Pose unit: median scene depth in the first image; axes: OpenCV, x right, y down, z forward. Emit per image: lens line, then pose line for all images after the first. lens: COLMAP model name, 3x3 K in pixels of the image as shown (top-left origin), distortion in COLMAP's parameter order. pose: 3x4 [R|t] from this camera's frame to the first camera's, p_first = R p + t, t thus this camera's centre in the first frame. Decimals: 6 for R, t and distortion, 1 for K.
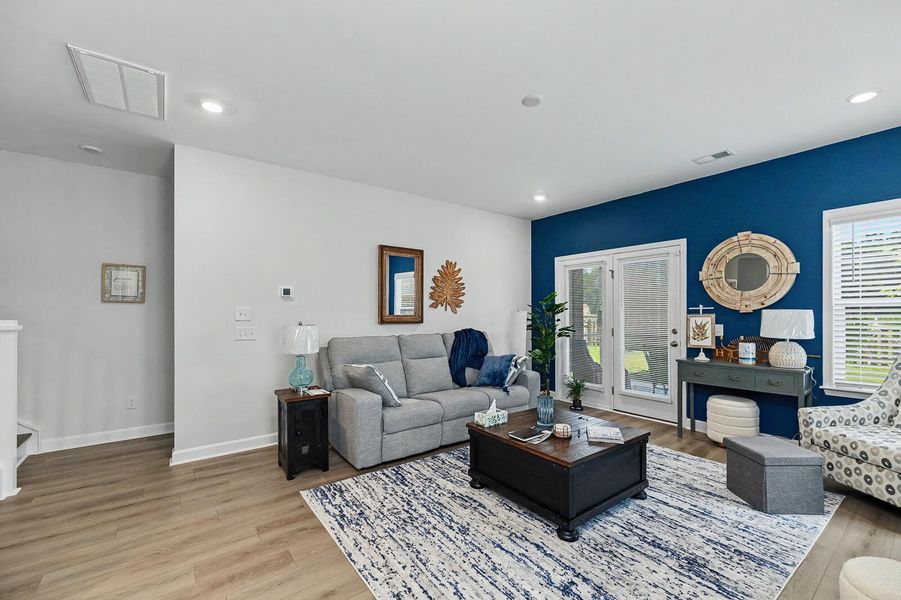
lens RADIAL K [[360.3, 0, 435.8], [0, 360.3, 313.3], [0, 0, 1]] dist [0.001478, 0.000307]
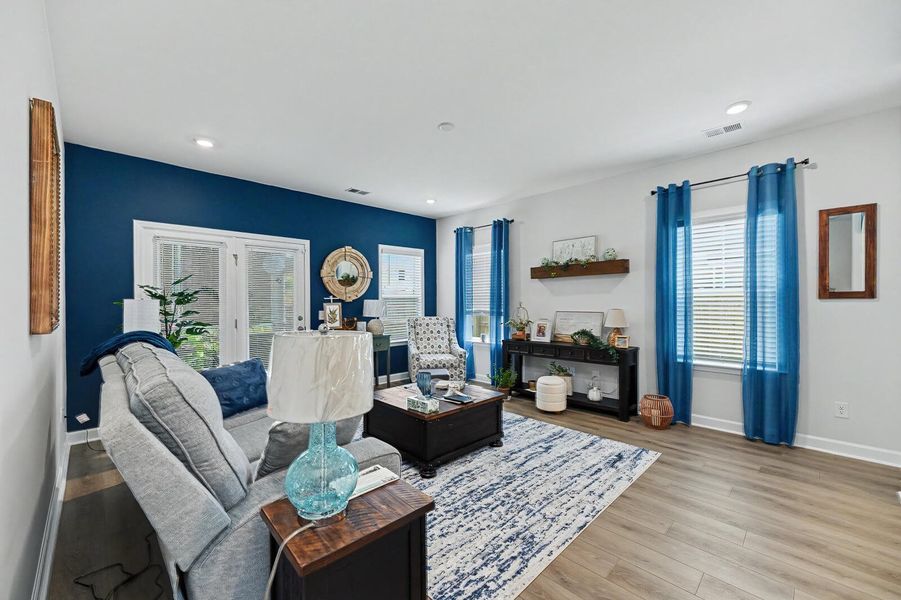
lens RADIAL K [[360.3, 0, 451.0], [0, 360.3, 303.0], [0, 0, 1]] dist [0.001478, 0.000307]
pose [[-0.139610, -0.002712, 0.990203, -0.647767], [0.005452, 0.999979, 0.003507, 0.000570], [-0.990192, 0.005888, -0.139593, 0.797170]]
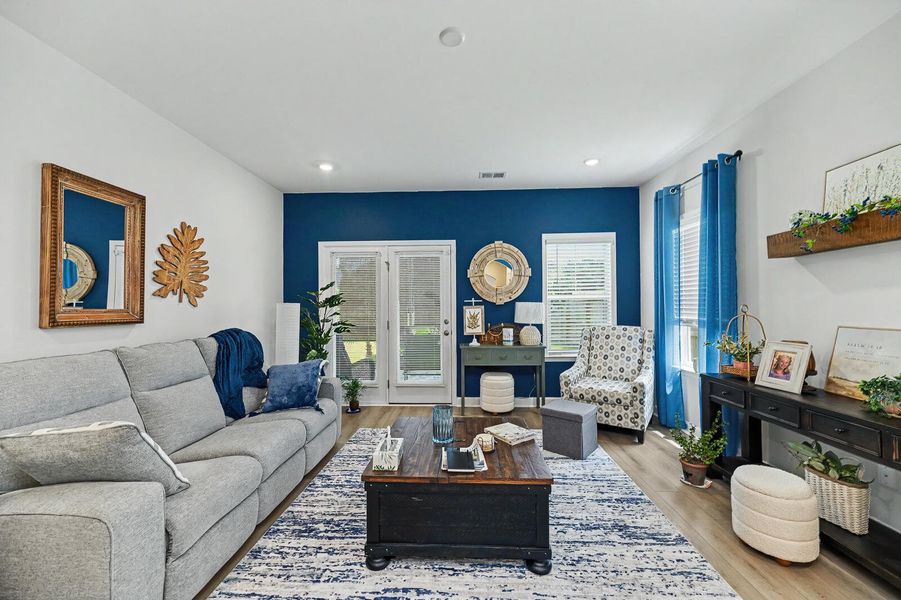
lens RADIAL K [[360.3, 0, 448.1], [0, 360.3, 300.6], [0, 0, 1]] dist [0.001478, 0.000307]
pose [[0.622459, 0.009000, 0.782600, -0.244895], [0.004699, 0.999873, -0.015237, 0.002691], [-0.782638, 0.013162, 0.622338, 0.354712]]
